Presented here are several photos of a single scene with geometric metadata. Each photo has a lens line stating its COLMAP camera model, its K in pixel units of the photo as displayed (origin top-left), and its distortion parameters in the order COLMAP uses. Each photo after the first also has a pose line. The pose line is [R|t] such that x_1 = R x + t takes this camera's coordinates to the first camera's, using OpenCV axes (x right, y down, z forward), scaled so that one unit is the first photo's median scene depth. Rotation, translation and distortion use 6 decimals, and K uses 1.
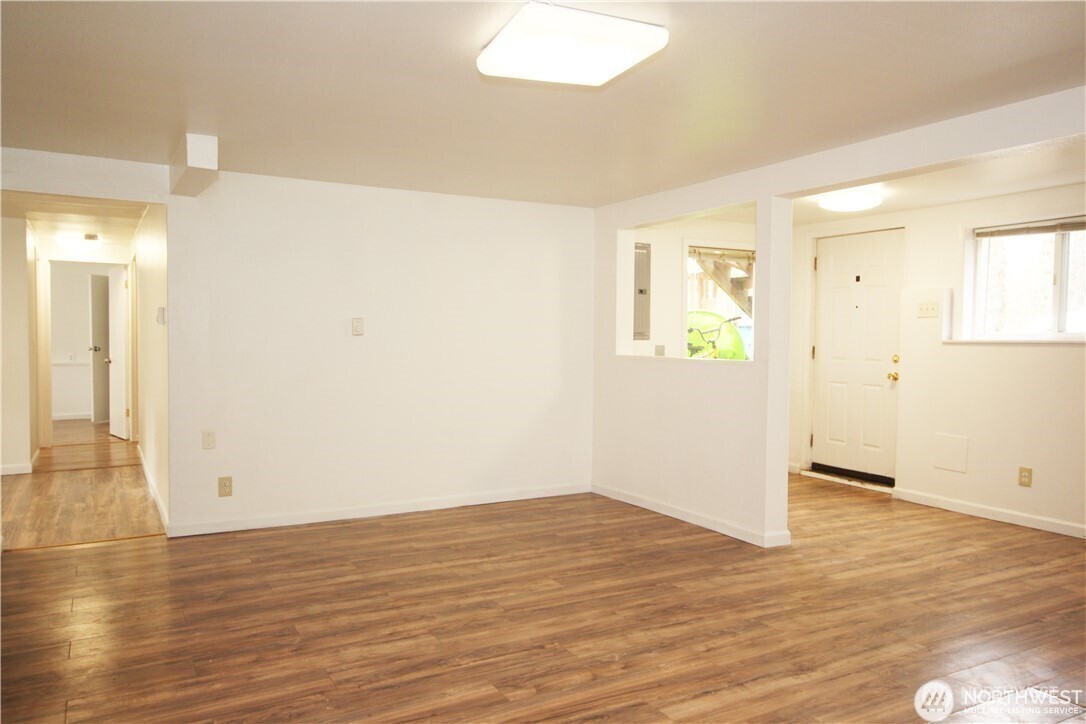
lens RADIAL K [[776.9, 0, 543.0], [0, 776.9, 362.0], [0, 0, 1]] dist [0.003063, 0.003157]
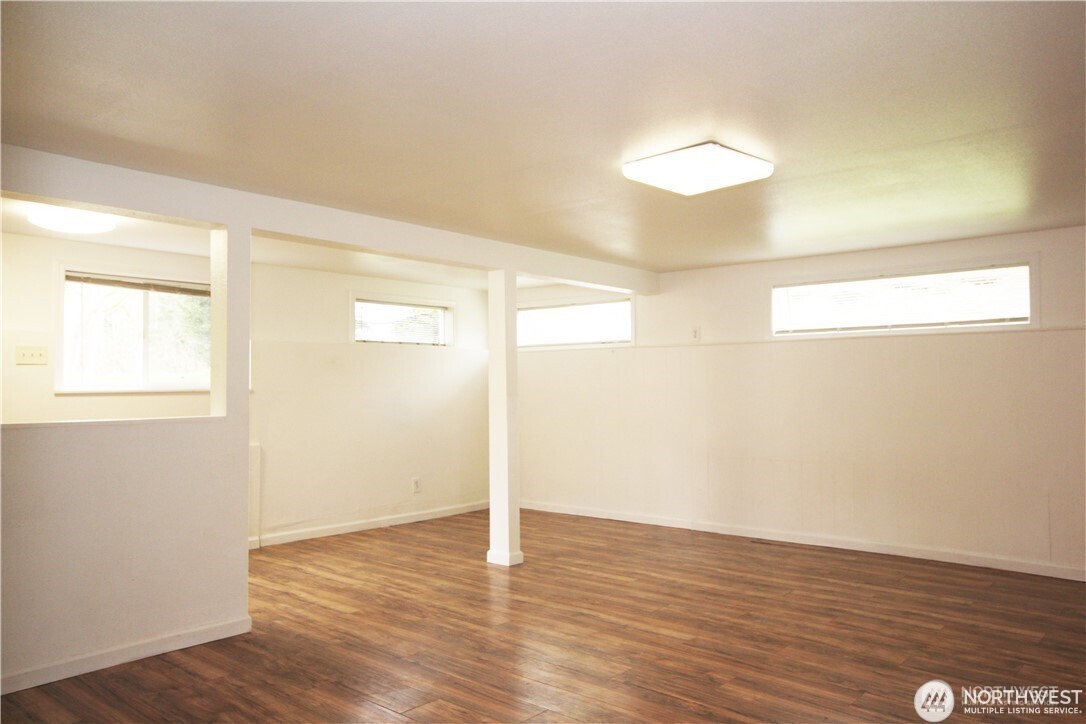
lens RADIAL K [[776.9, 0, 543.0], [0, 776.9, 362.0], [0, 0, 1]] dist [0.003063, 0.003157]
pose [[-0.319599, 0.022964, 0.947275, -0.855066], [0.036807, 0.999253, -0.011806, -0.053813], [-0.946838, 0.031093, -0.320205, 1.251017]]
